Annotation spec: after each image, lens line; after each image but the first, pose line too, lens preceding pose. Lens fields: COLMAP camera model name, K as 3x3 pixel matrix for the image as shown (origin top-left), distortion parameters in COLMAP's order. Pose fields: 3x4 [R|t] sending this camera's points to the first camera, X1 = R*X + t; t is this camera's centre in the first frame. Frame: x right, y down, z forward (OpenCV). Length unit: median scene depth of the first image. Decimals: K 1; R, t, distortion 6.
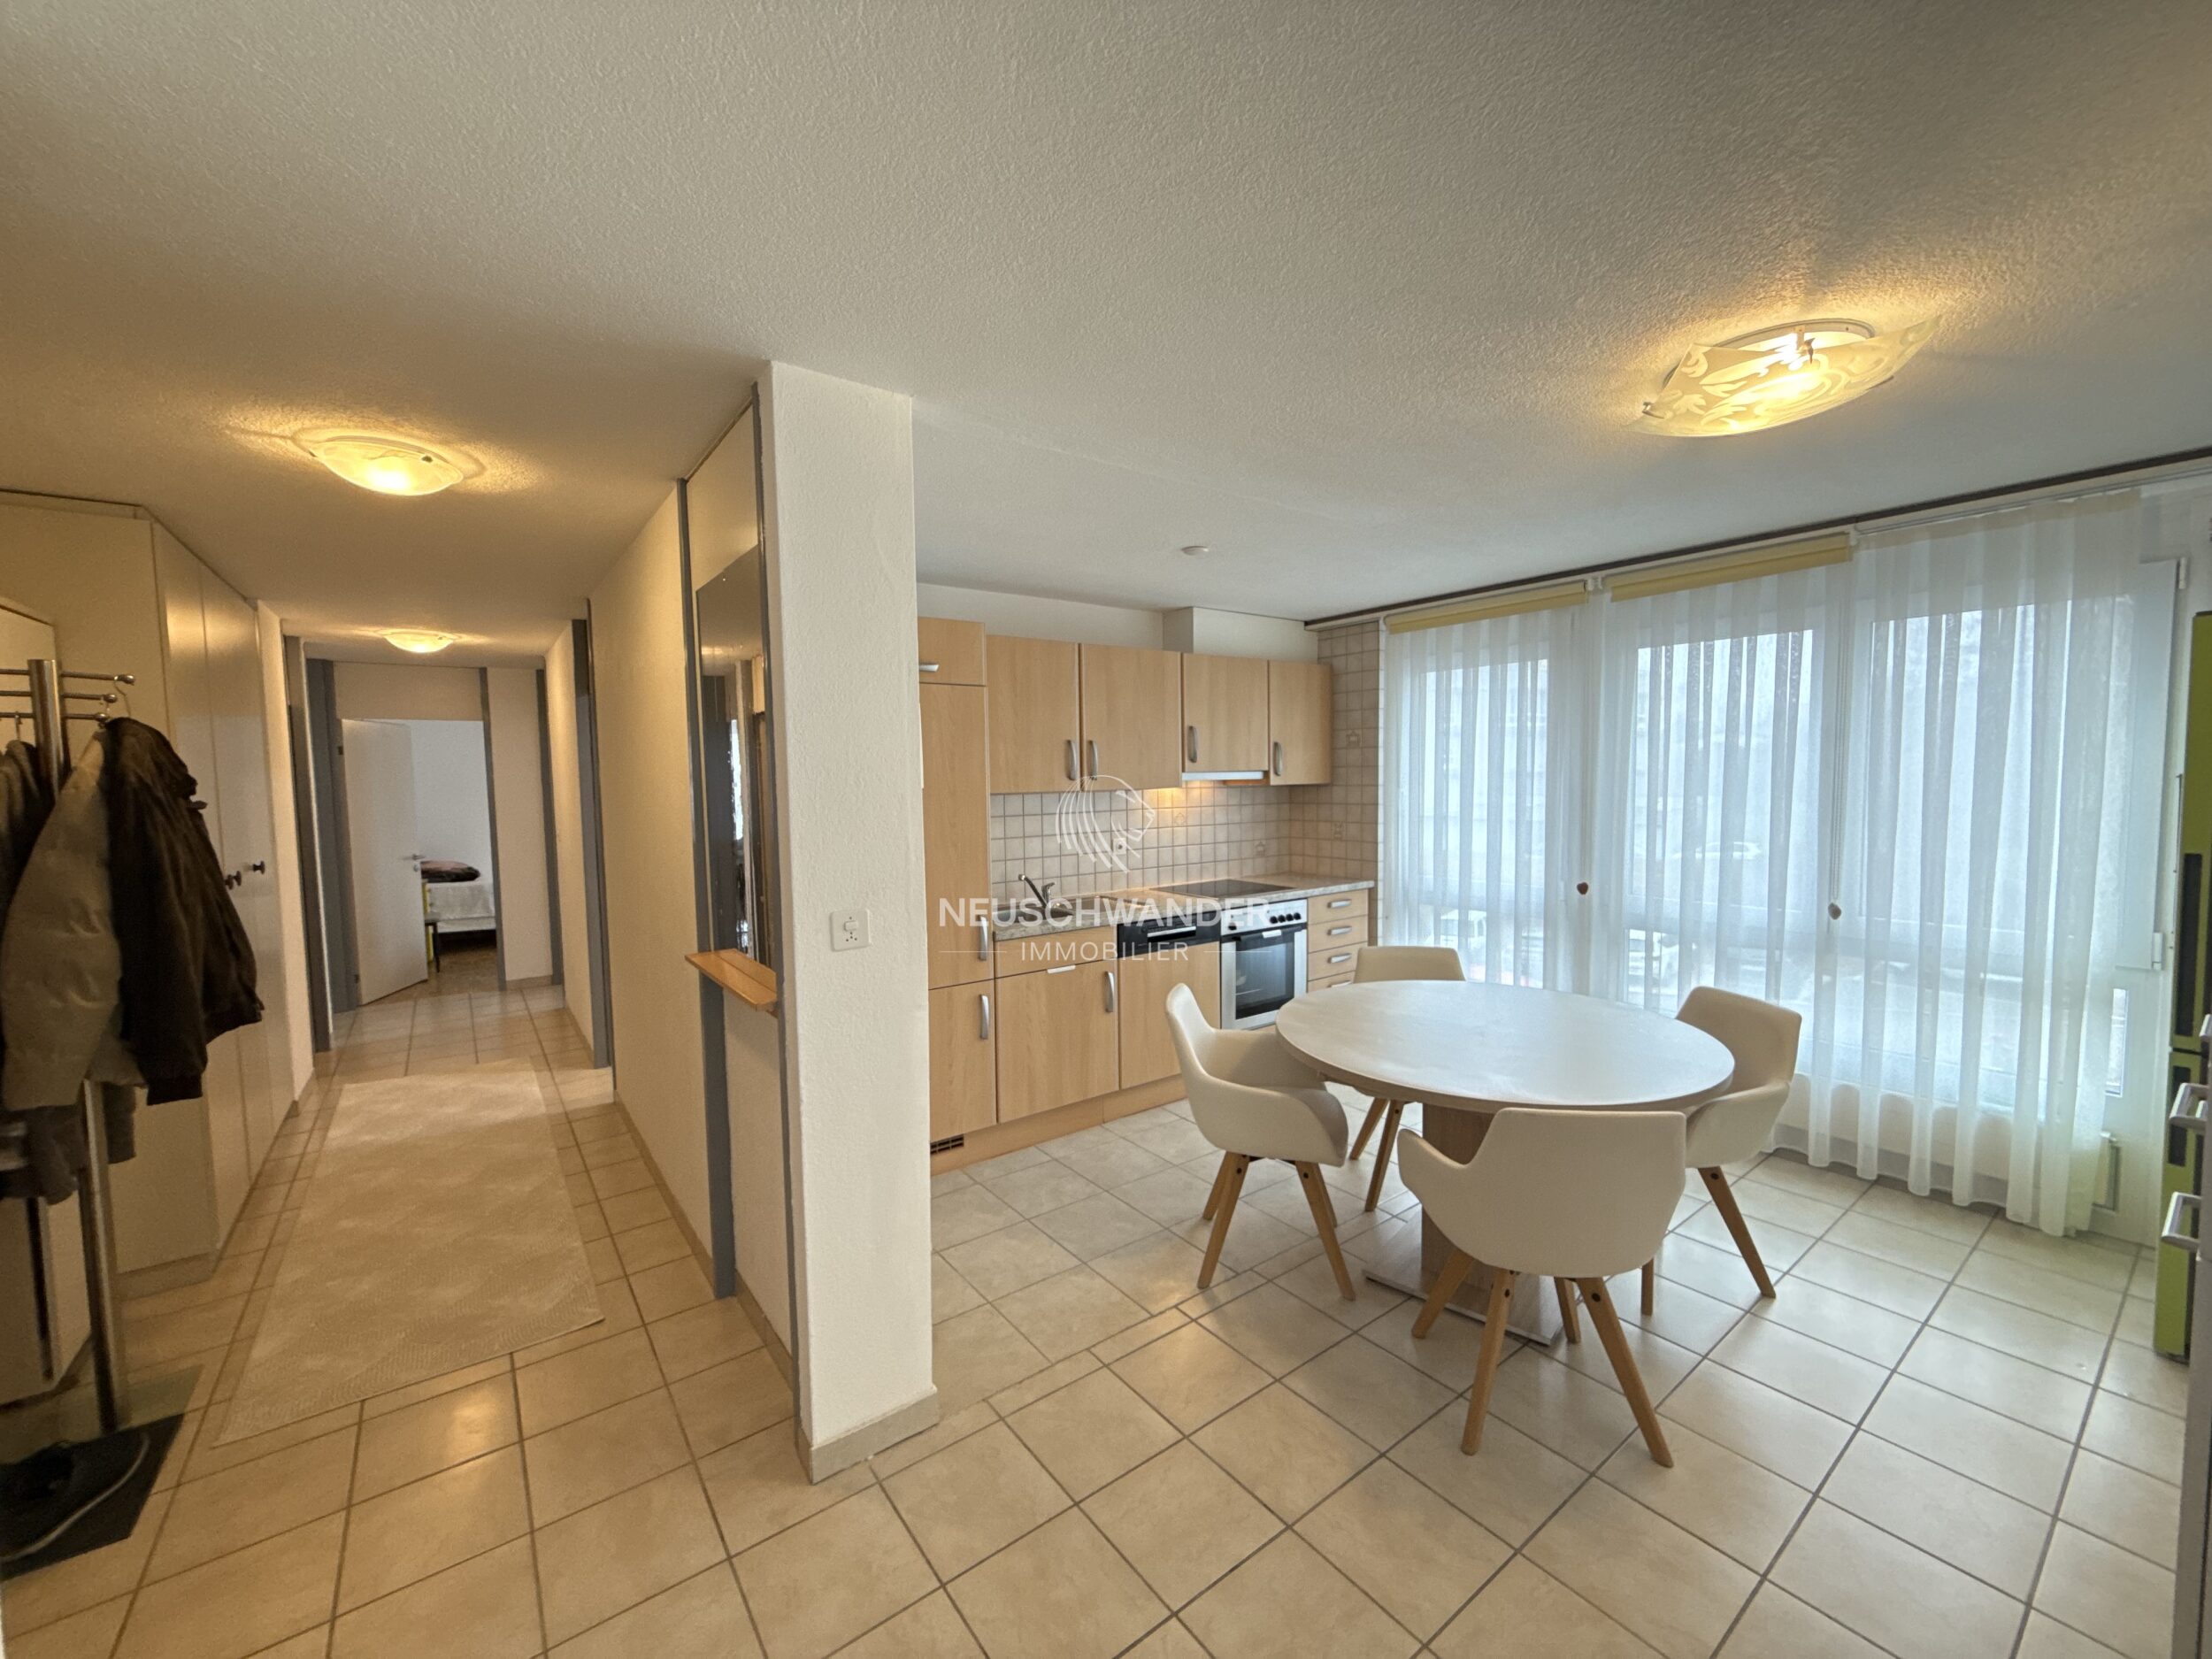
lens RADIAL K [[886.4, 0, 1101.1], [0, 886.4, 829.8], [0, 0, 1]] dist [0.000060, -0.000175]
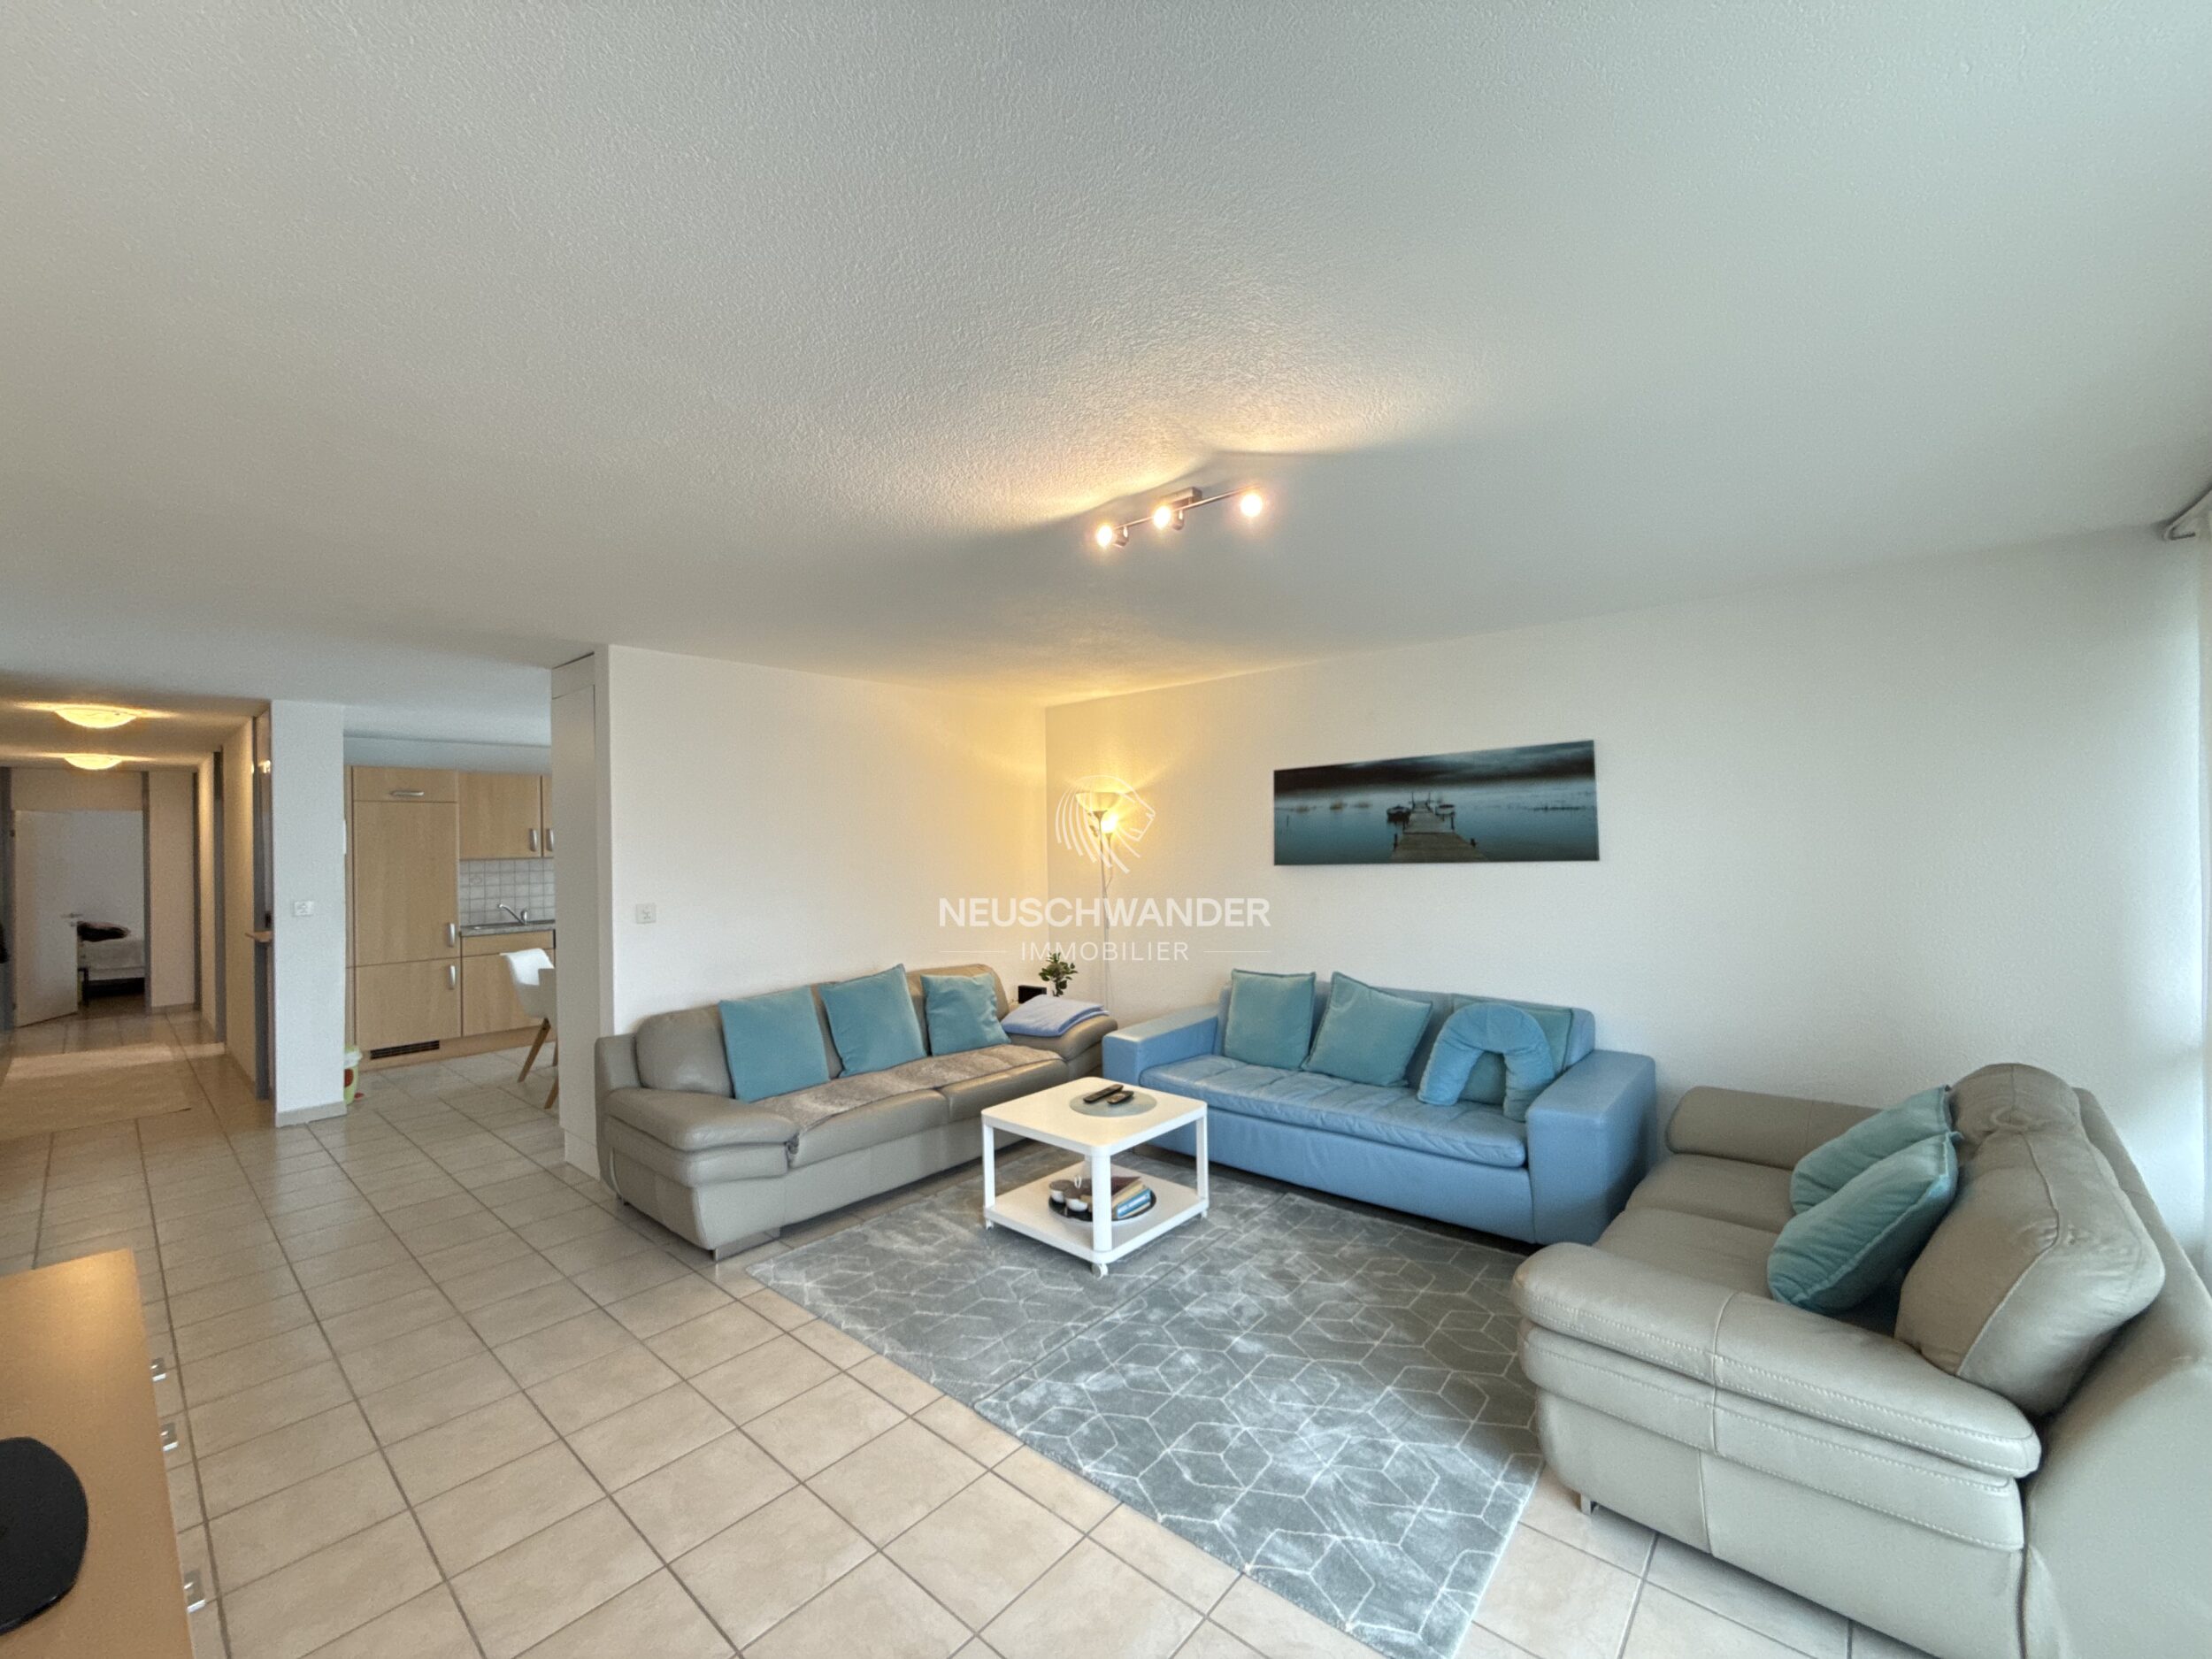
lens RADIAL K [[886.4, 0, 1103.3], [0, 886.4, 836.1], [0, 0, 1]] dist [0.000060, -0.000175]
pose [[0.976577, -0.002895, 0.215151, 0.457139], [0.018926, 0.997190, -0.072487, 0.041201], [-0.214336, 0.074861, 0.973887, -0.647904]]
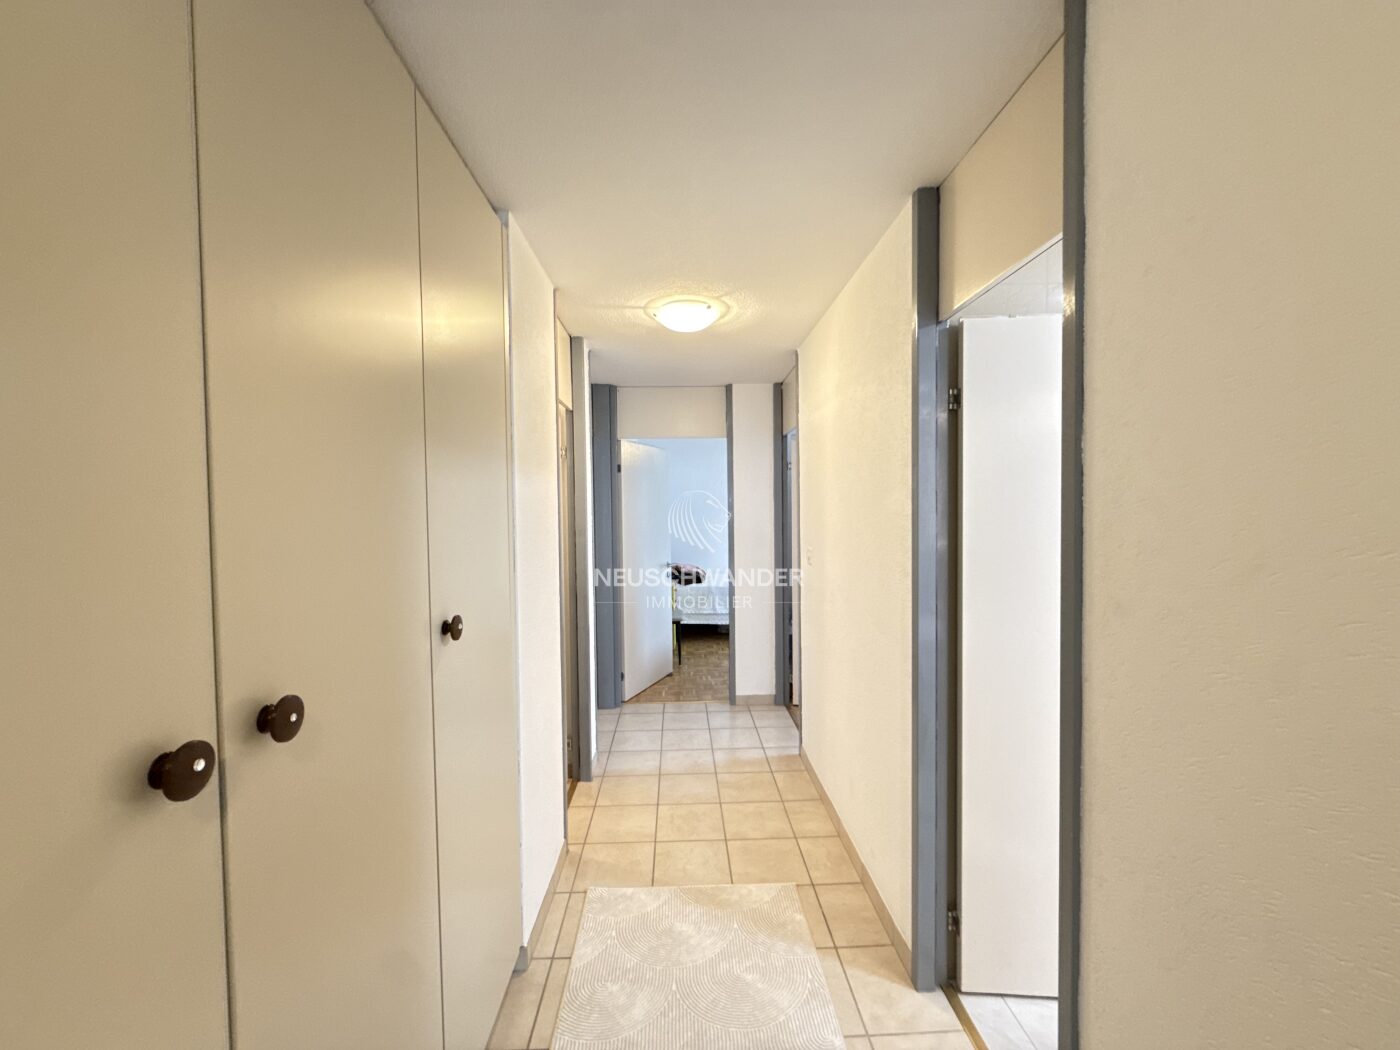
lens RADIAL K [[561.0, 0, 700.9], [0, 561.0, 523.3], [0, 0, 1]] dist [0.000060, -0.000175]
pose [[0.829021, 0.020249, -0.558850, -0.378452], [-0.036974, 0.999142, -0.018646, -0.012452], [0.557993, 0.036121, 0.829059, 0.475541]]
